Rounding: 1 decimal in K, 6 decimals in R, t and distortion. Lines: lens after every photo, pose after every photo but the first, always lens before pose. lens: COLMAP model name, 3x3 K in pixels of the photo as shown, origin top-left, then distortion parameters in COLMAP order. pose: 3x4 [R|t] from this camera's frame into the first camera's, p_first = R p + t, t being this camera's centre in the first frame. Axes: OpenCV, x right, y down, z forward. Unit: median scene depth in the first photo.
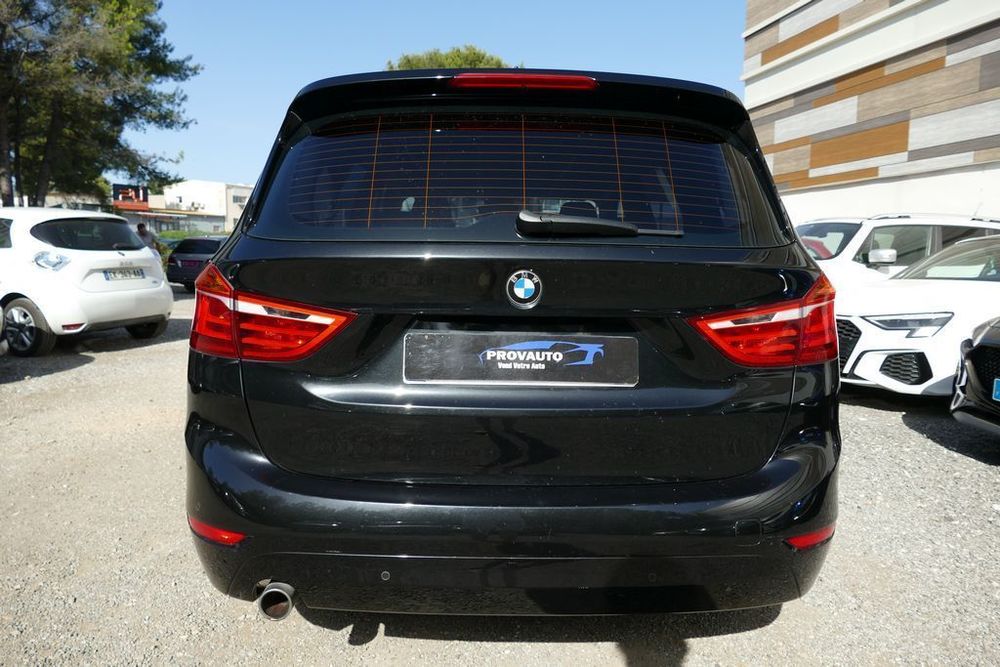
lens RADIAL K [[718.1, 0, 500.0], [0, 718.1, 333.5], [0, 0, 1]] dist [-0.008162, -0.000760]
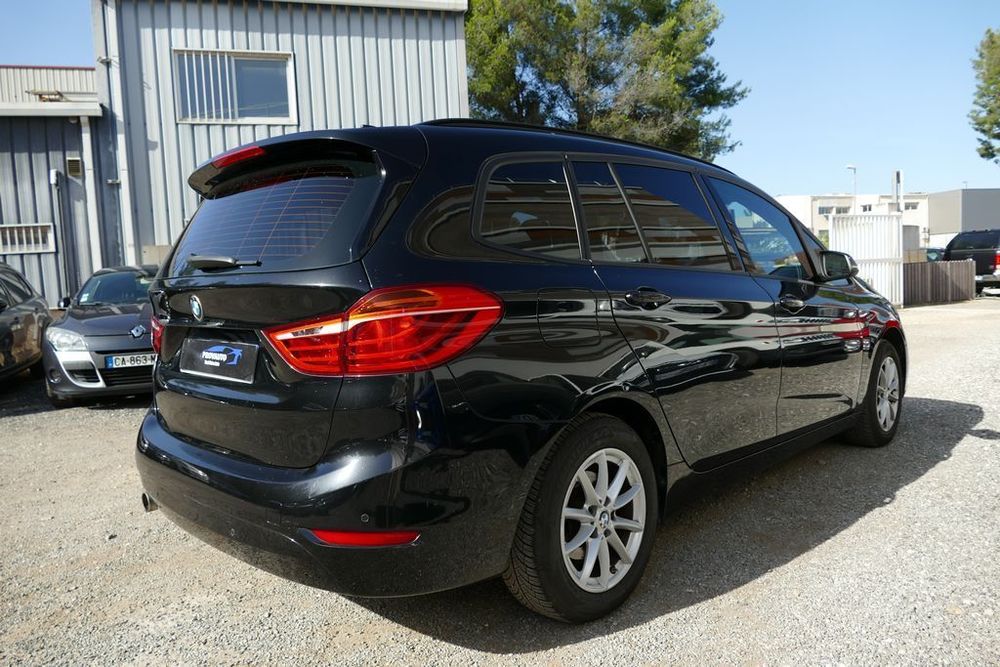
lens RADIAL K [[718.1, 0, 500.0], [0, 718.1, 333.5], [0, 0, 1]] dist [-0.008162, -0.000760]
pose [[0.705558, 0.013628, -0.708521, 0.170144], [-0.027200, 0.999599, -0.007859, -0.002026], [0.708130, 0.024817, 0.705646, 0.049622]]
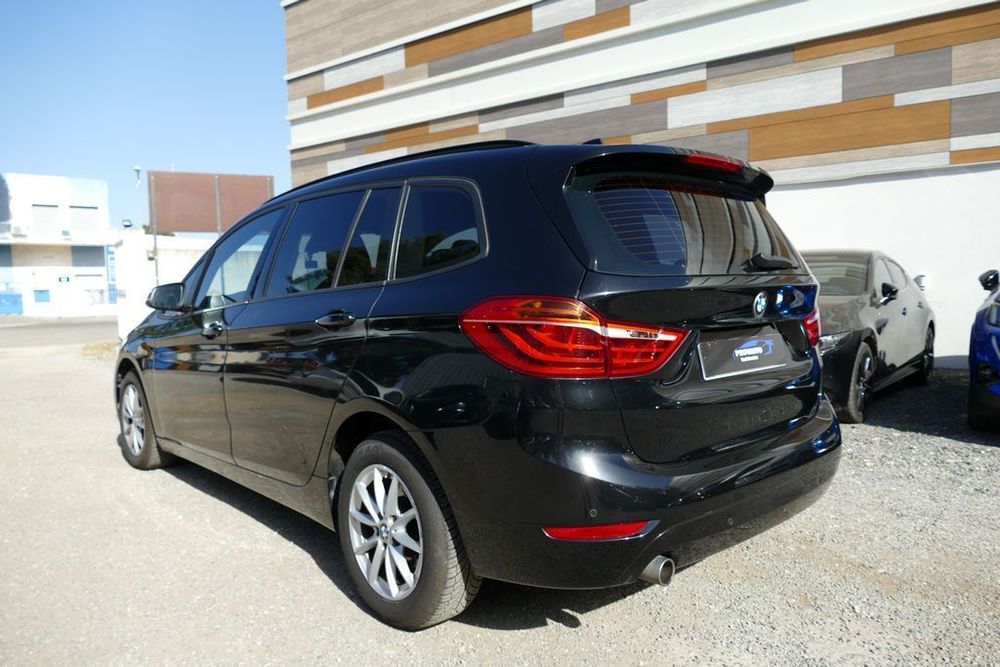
lens RADIAL K [[718.1, 0, 500.0], [0, 718.1, 333.5], [0, 0, 1]] dist [-0.008162, -0.000760]
pose [[0.748636, -0.074241, 0.658811, -0.155773], [0.102180, 0.994758, -0.004013, -0.006124], [-0.655060, 0.070321, 0.752298, 0.028471]]
